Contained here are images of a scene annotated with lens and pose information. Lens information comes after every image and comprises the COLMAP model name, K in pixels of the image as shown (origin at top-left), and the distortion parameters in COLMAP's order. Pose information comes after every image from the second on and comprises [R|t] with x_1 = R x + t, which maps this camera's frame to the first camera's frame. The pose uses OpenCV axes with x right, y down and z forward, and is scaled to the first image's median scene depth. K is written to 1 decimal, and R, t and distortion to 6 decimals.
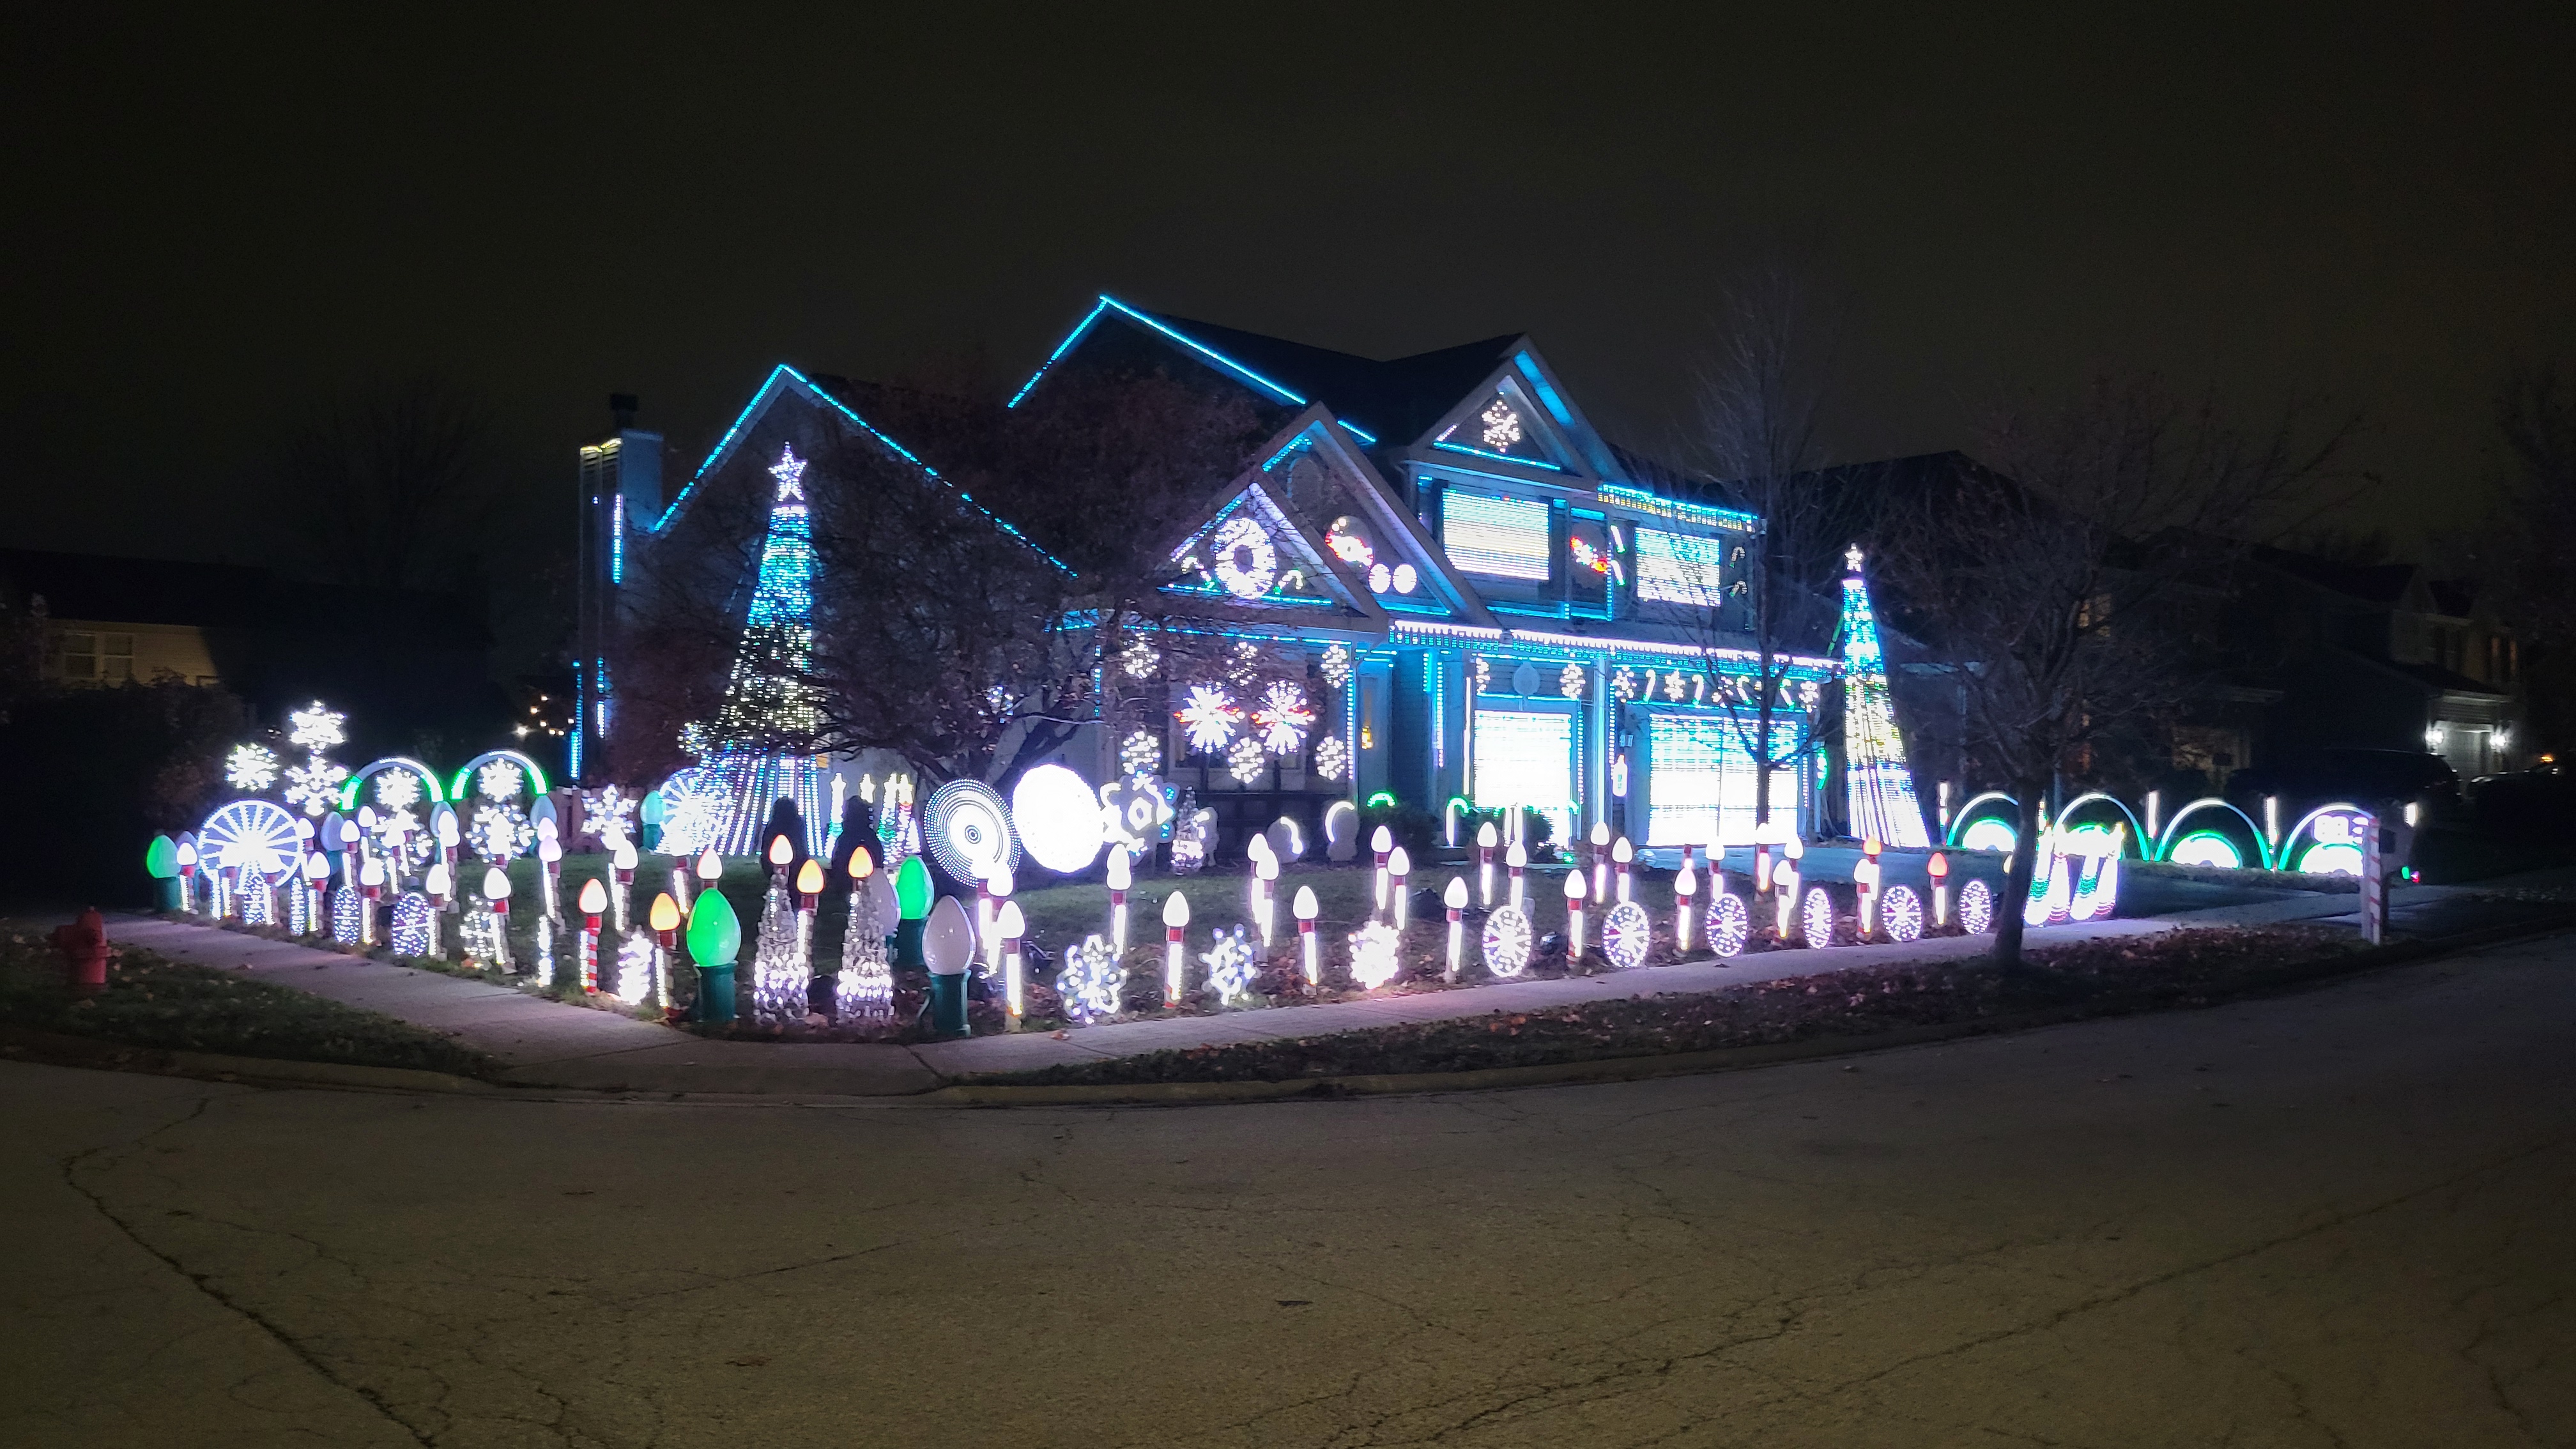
lens RADIAL K [[1983.6, 0, 1304.0], [0, 1983.6, 723.7], [0, 0, 1]] dist [0.011202, 0.002713]
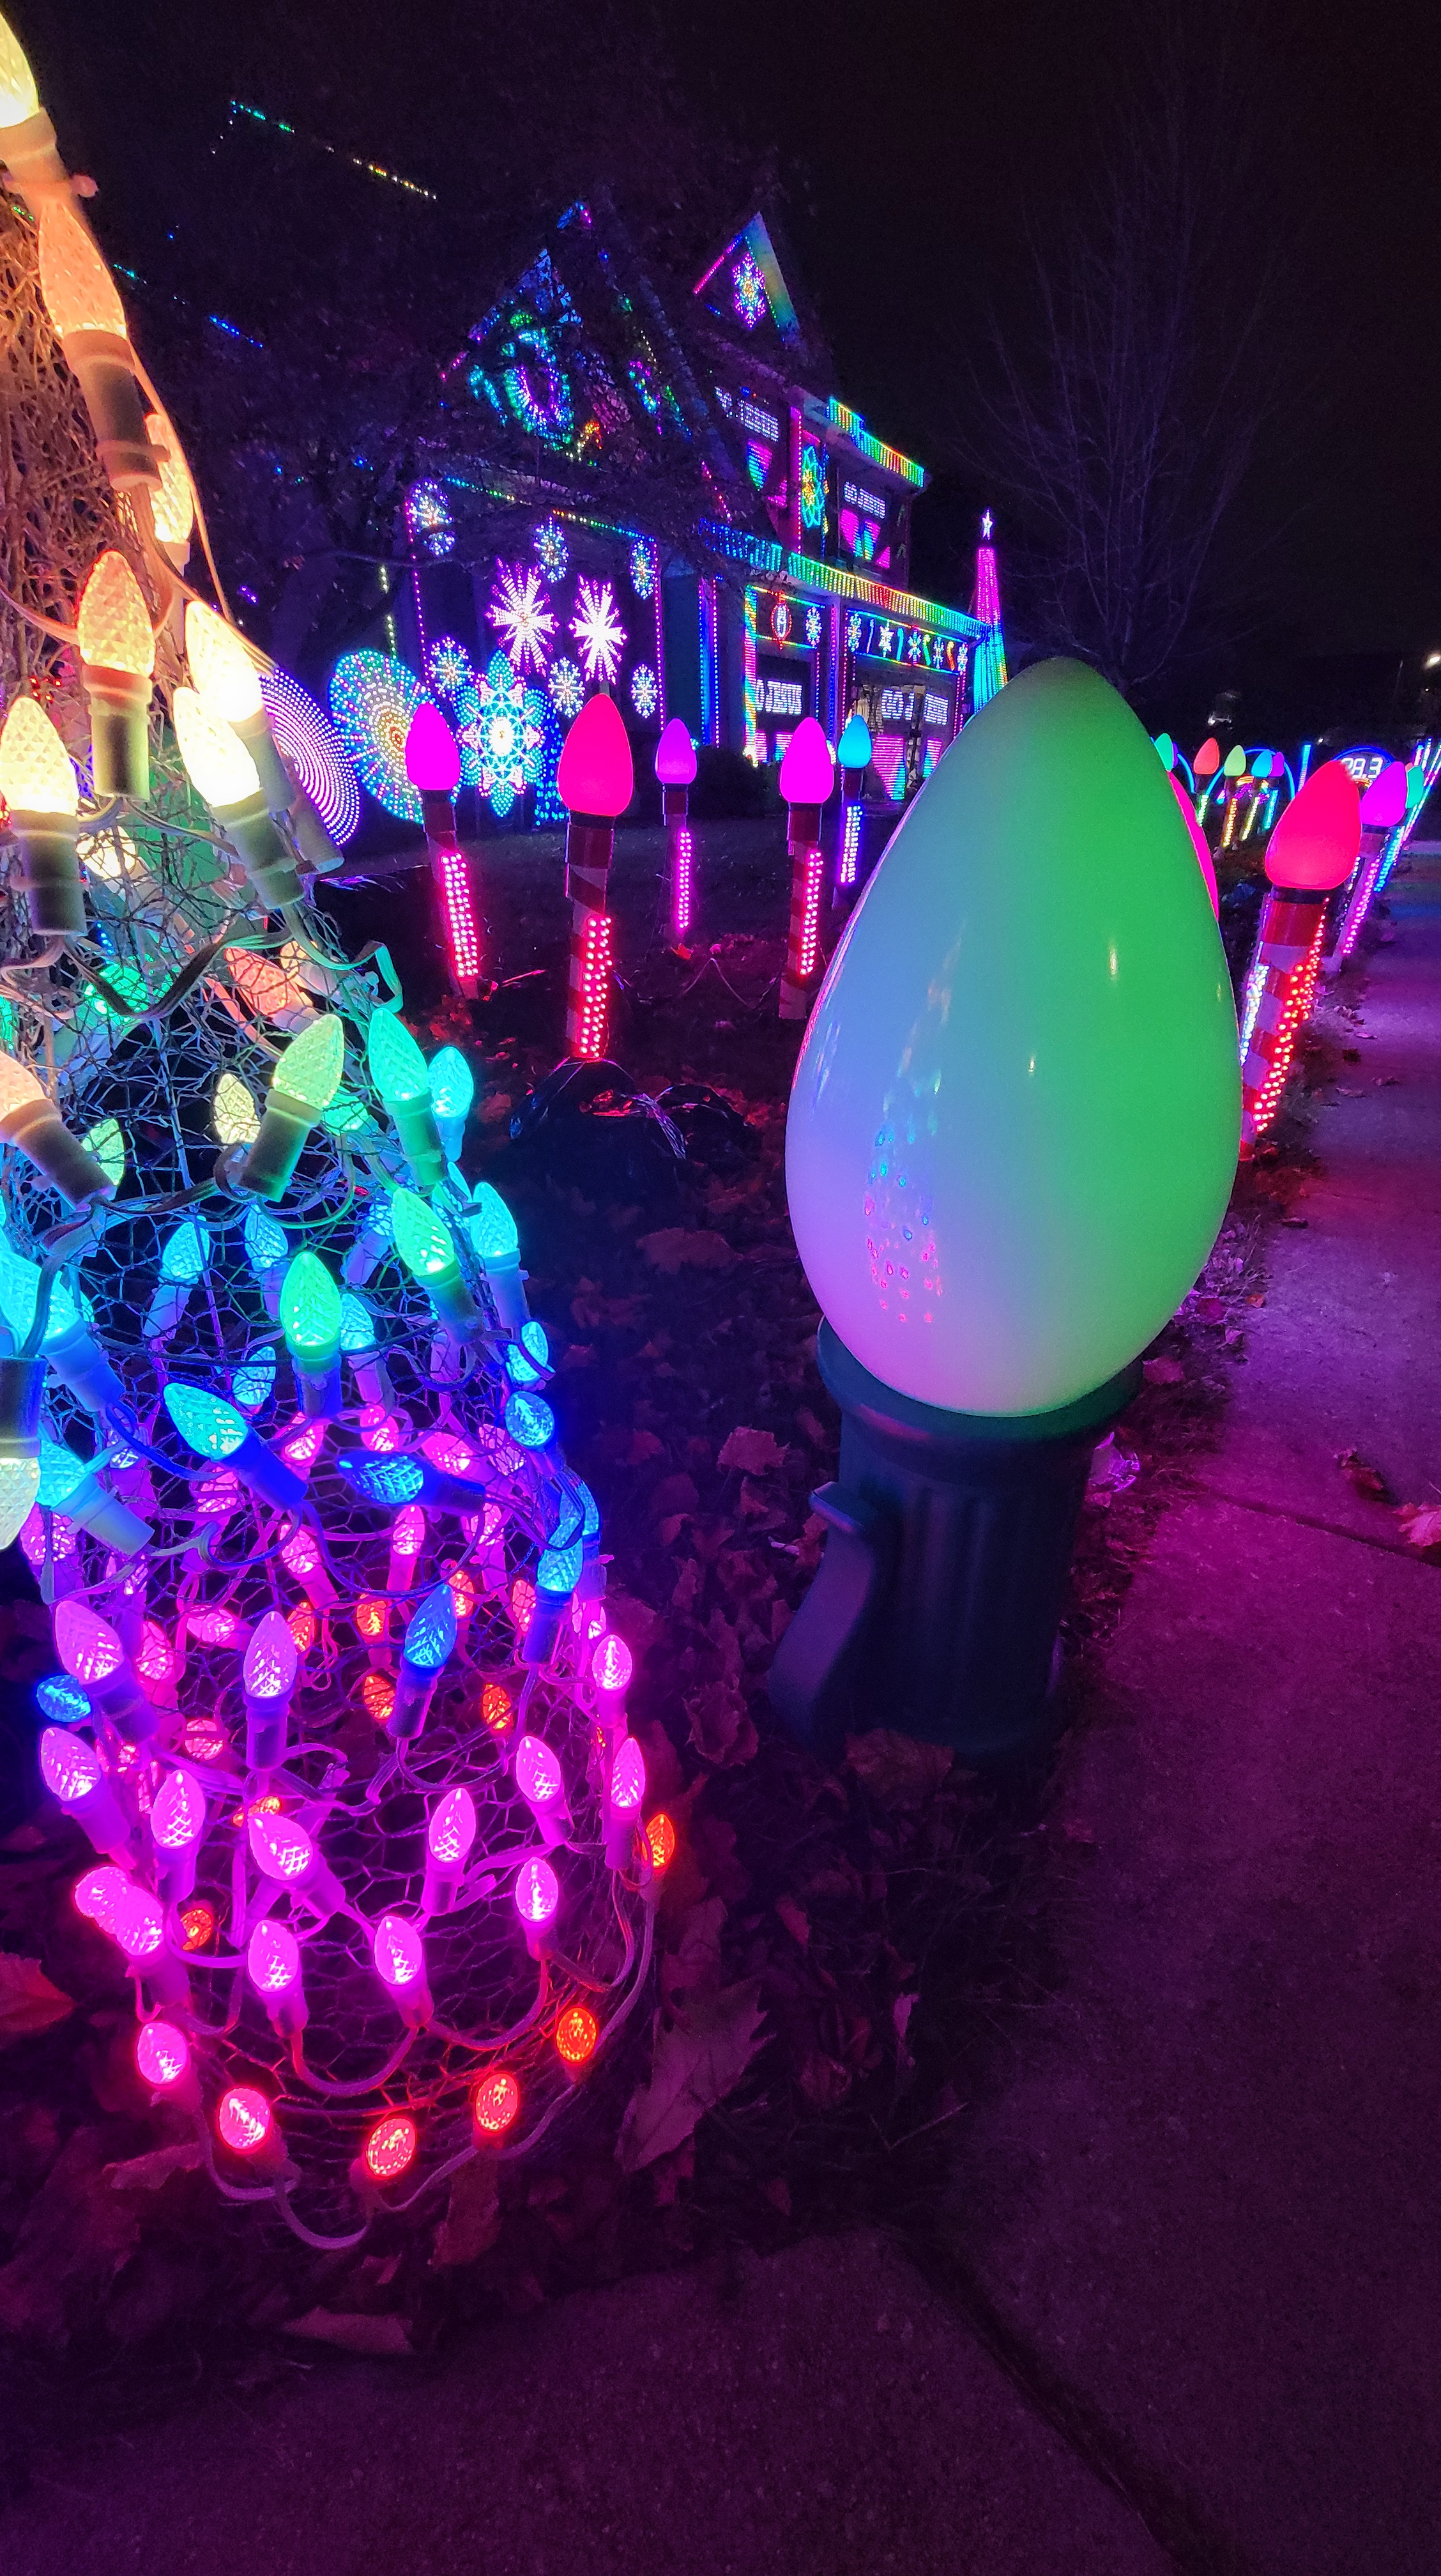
lens RADIAL K [[1009.7, 0, 715.7], [0, 1009.7, 1301.2], [0, 0, 1]] dist [-0.000322, -0.000287]
pose [[0.958630, -0.146721, 0.243929, -0.109462], [0.014165, 0.880455, 0.473917, 0.044459], [-0.284302, -0.450856, 0.846110, 0.482769]]
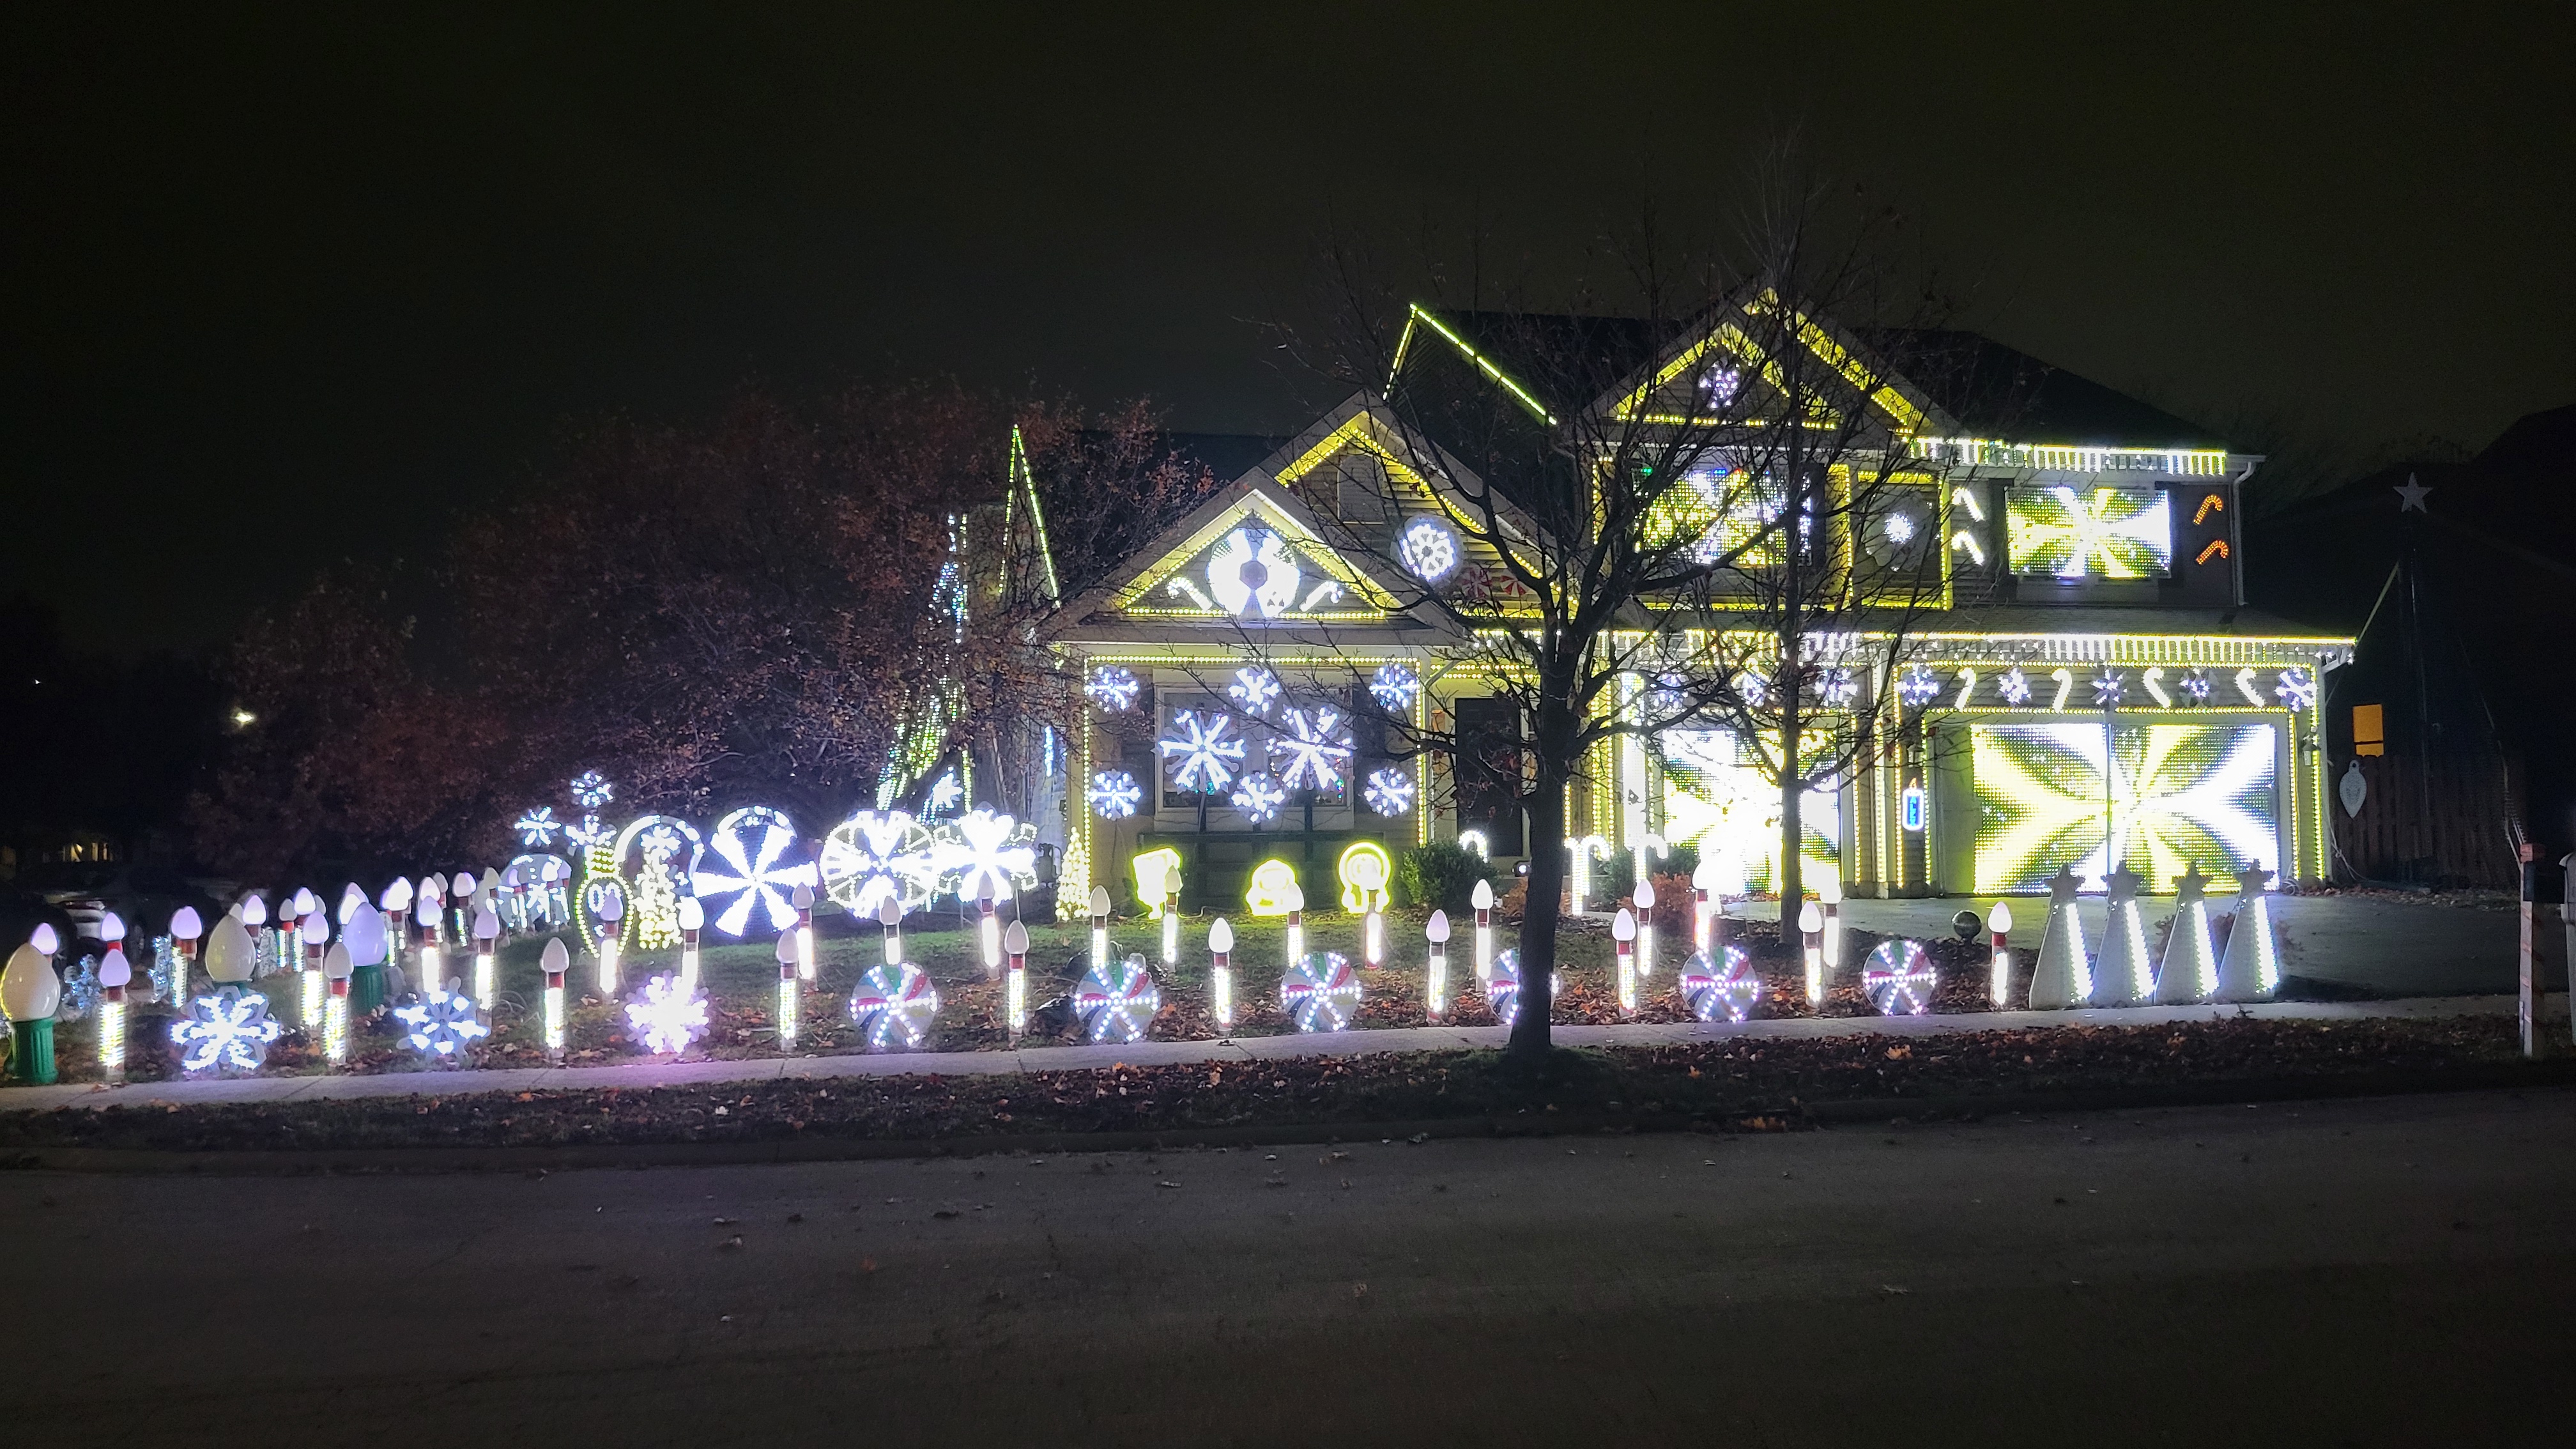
lens RADIAL K [[1983.6, 0, 1289.0], [0, 1983.6, 734.3], [0, 0, 1]] dist [0.011202, 0.002713]
pose [[0.842508, -0.043808, -0.536900, 0.457769], [0.033638, 0.999021, -0.028730, 0.015666], [0.537633, 0.006145, 0.843156, 0.242510]]
